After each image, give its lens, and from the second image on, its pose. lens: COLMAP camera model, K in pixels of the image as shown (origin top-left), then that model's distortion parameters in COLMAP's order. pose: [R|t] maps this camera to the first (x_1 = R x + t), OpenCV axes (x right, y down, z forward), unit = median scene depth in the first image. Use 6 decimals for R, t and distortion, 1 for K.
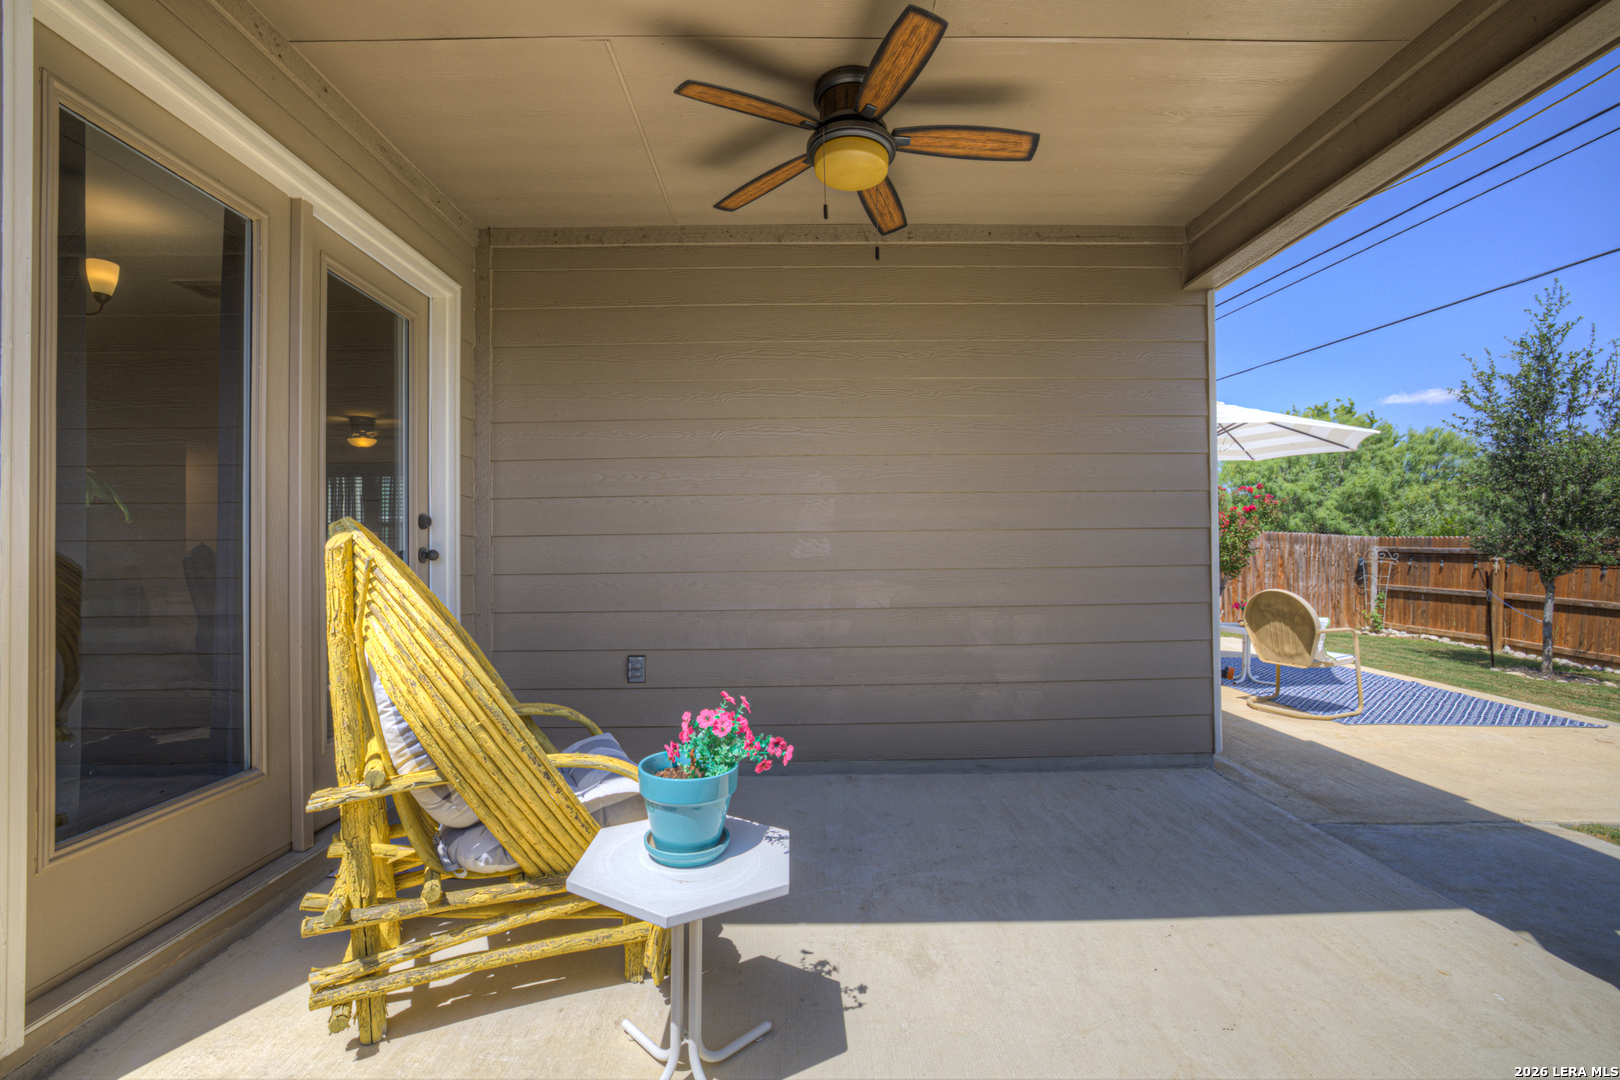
lens RADIAL K [[694.1, 0, 809.2], [0, 694.1, 543.3], [0, 0, 1]] dist [-0.042963, 0.016139]
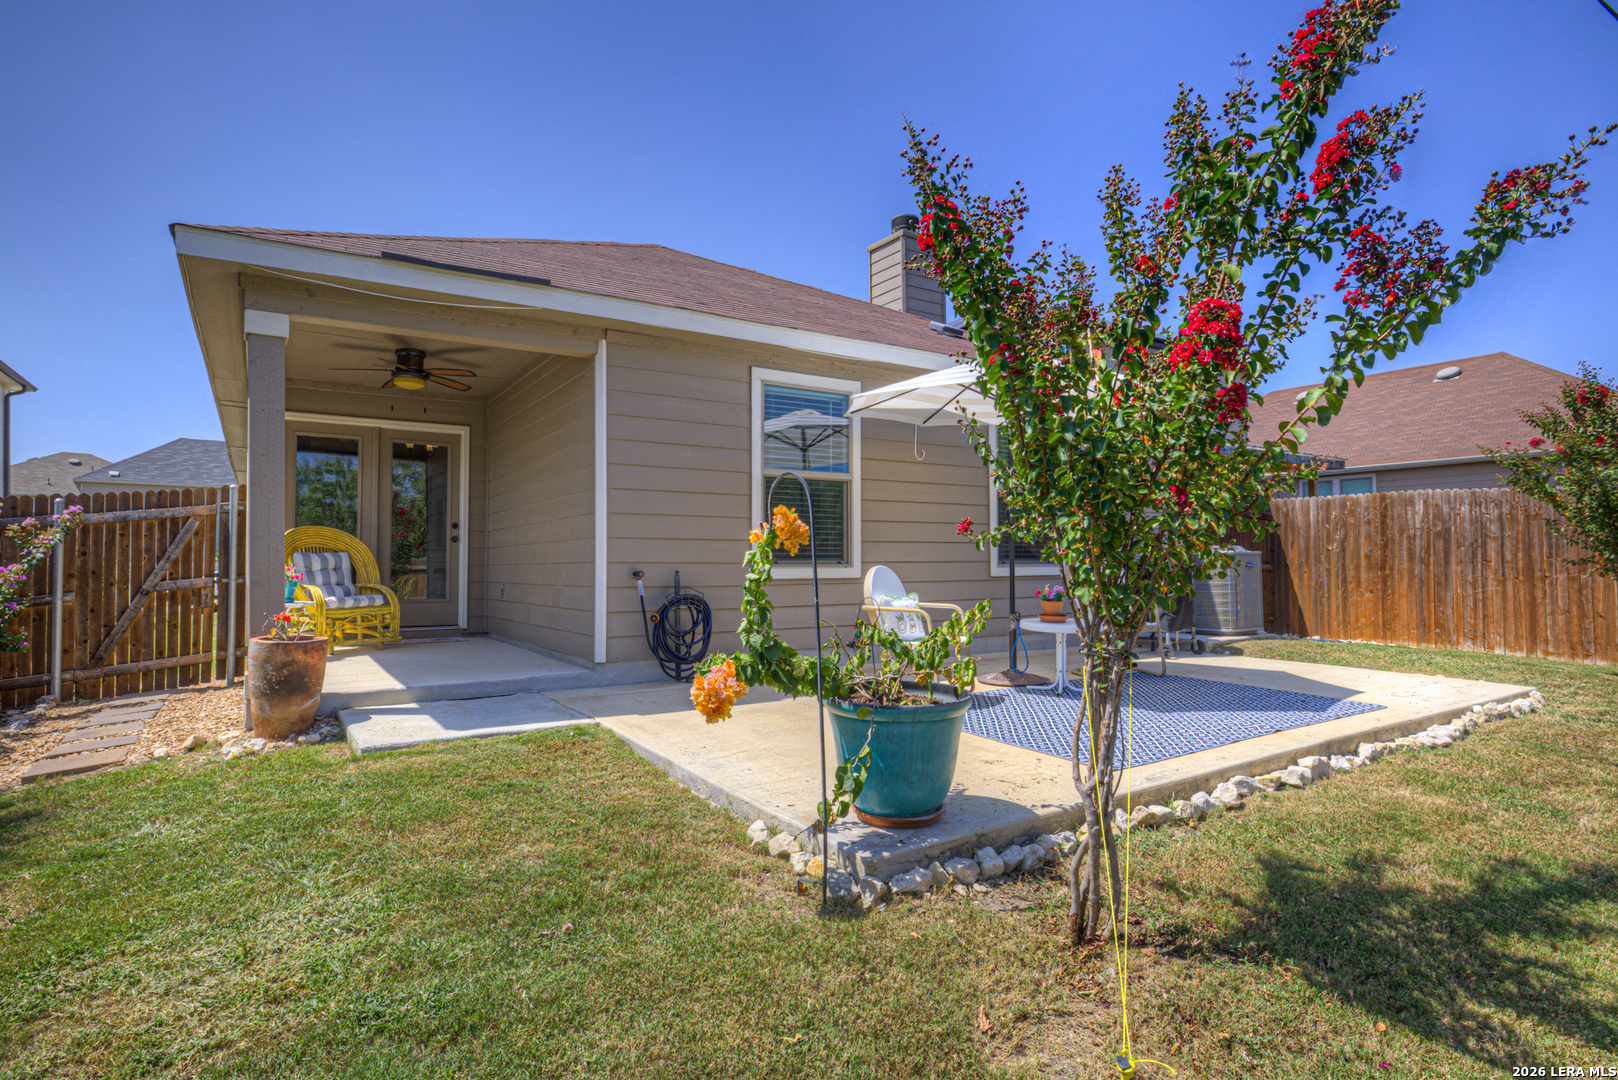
lens RADIAL K [[858.2, 0, 809.0], [0, 858.2, 540.0], [0, 0, 1]] dist [-0.027350, 0.024023]
pose [[0.527755, -0.017091, -0.849224, 2.685417], [0.007229, 0.999852, -0.015630, 0.076331], [0.849366, 0.002110, 0.527801, 0.437457]]
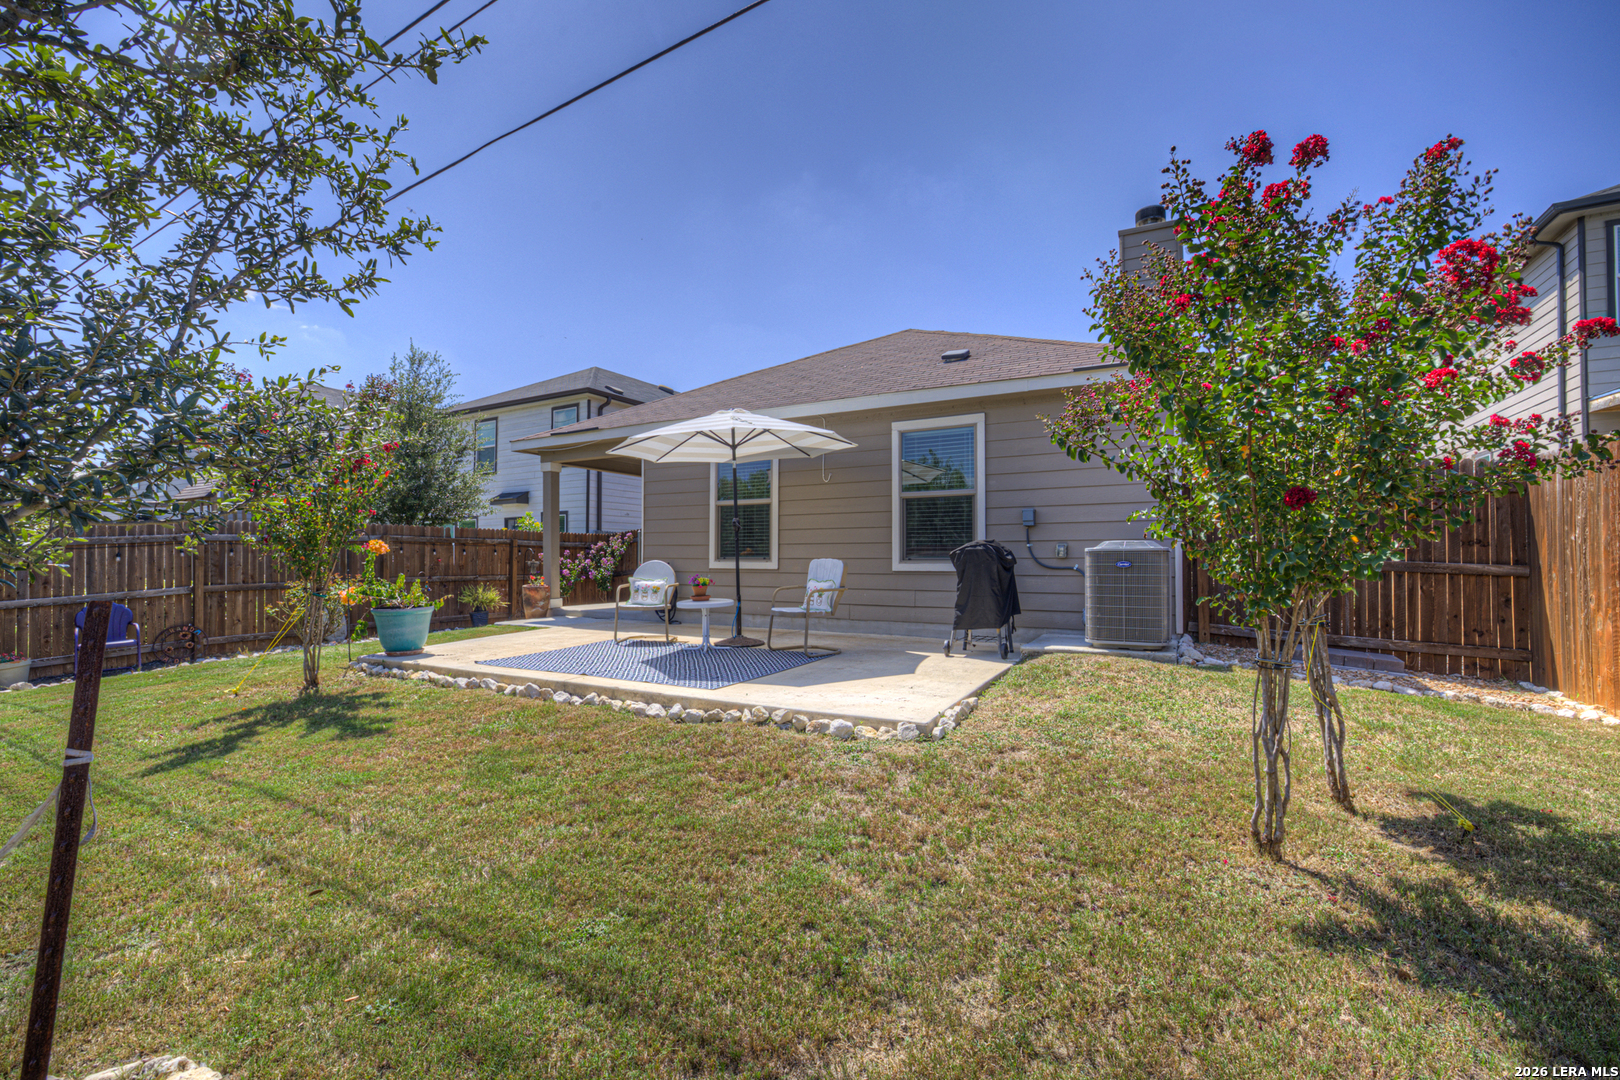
lens RADIAL K [[694.1, 0, 809.2], [0, 694.1, 543.3], [0, 0, 1]] dist [-0.042963, 0.016139]
pose [[-0.512608, -0.011660, -0.858544, 3.098541], [0.009320, 0.999773, -0.019143, 0.096462], [0.858572, -0.017814, -0.512383, 3.484762]]
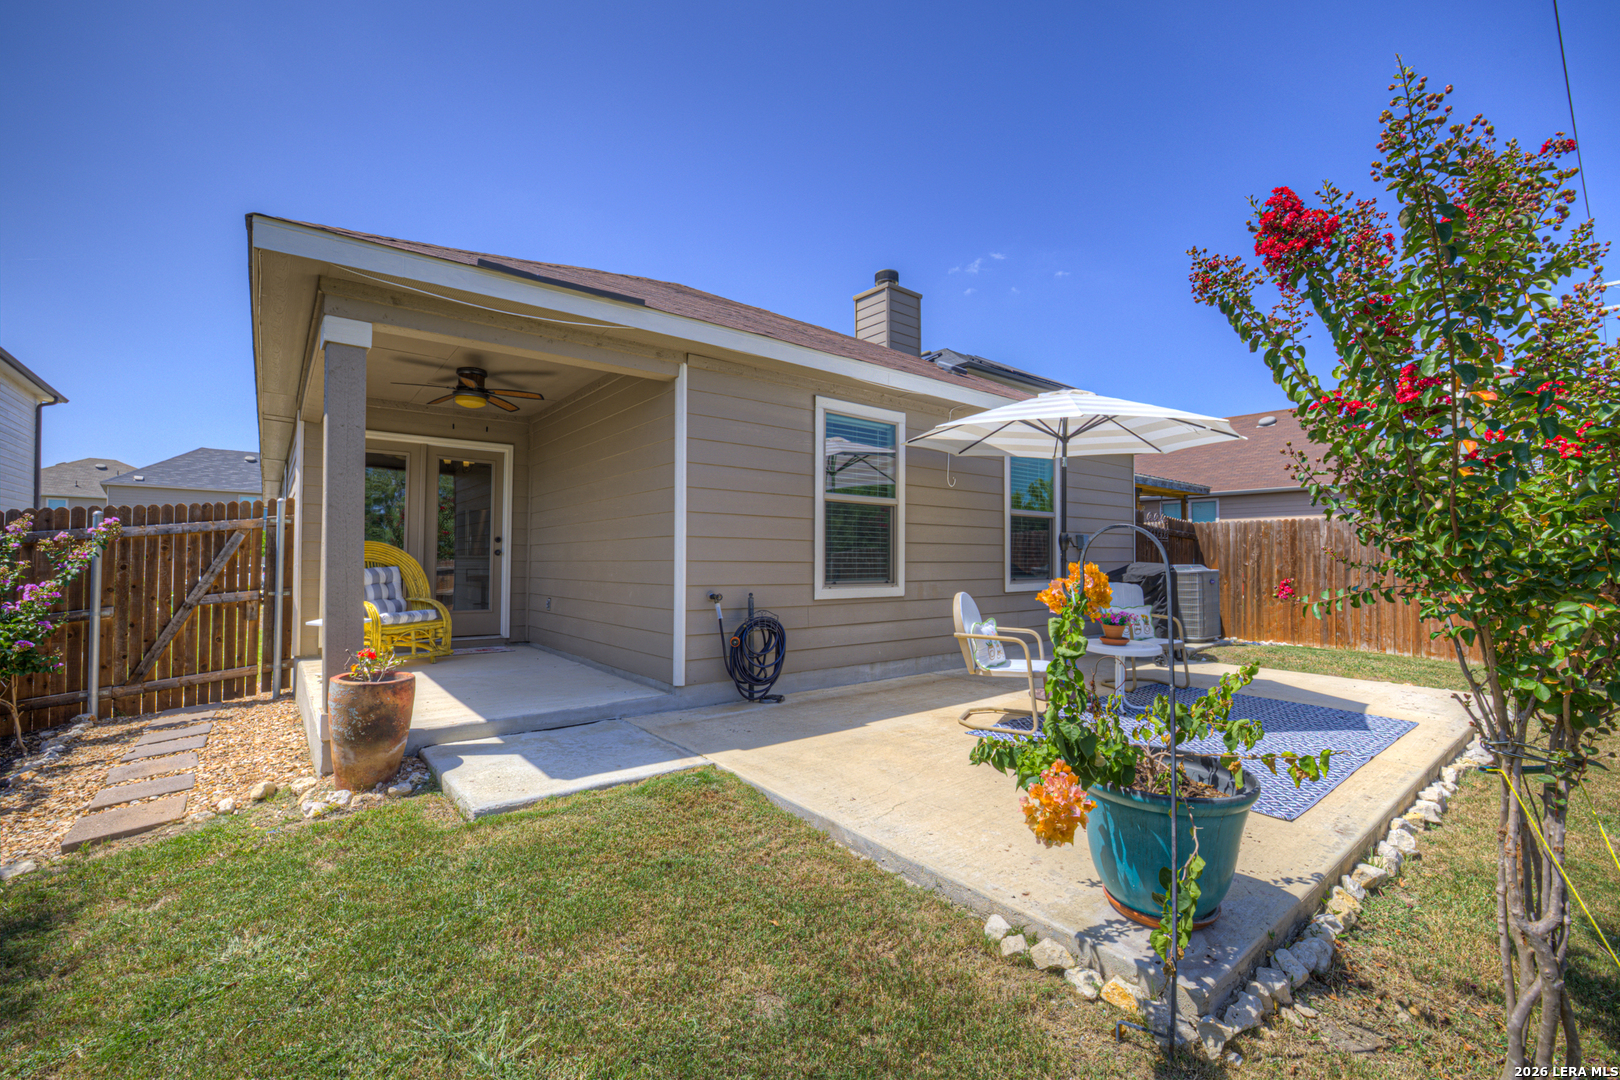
lens RADIAL K [[694.1, 0, 809.2], [0, 694.1, 543.3], [0, 0, 1]] dist [-0.042963, 0.016139]
pose [[0.610098, -0.008648, -0.792279, 2.182648], [-0.002075, 0.999920, -0.012513, 0.012355], [0.792324, 0.009278, 0.610031, 0.326950]]
